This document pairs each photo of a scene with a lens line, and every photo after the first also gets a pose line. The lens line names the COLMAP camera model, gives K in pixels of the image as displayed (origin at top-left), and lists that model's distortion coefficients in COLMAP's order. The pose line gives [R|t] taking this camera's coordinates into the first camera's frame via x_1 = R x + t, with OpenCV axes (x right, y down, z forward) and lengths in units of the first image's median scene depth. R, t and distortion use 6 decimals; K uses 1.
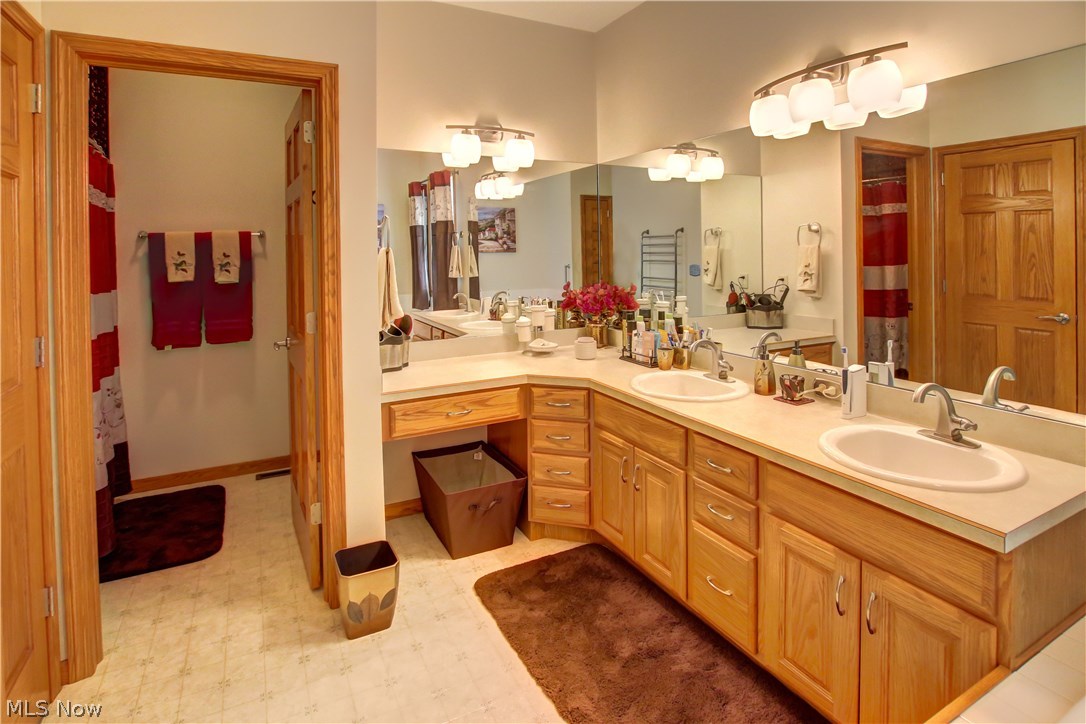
lens RADIAL K [[553.5, 0, 543.7], [0, 553.5, 332.4], [0, 0, 1]] dist [-0.001100, 0.000065]
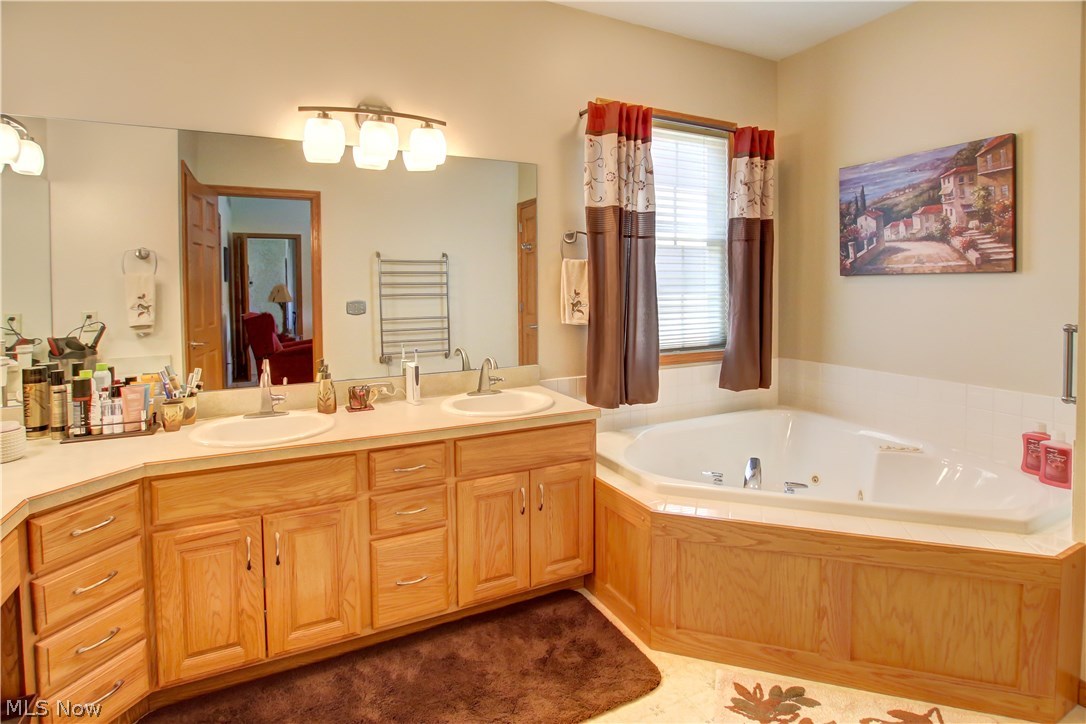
lens RADIAL K [[555.3, 0, 543.0], [0, 555.3, 362.0], [0, 0, 1]] dist [-0.000569, -0.000093]
pose [[0.027650, -0.127762, 0.991419, -0.478073], [0.154581, 0.980415, 0.122033, -0.036373], [-0.987593, 0.149880, 0.046858, 0.429361]]
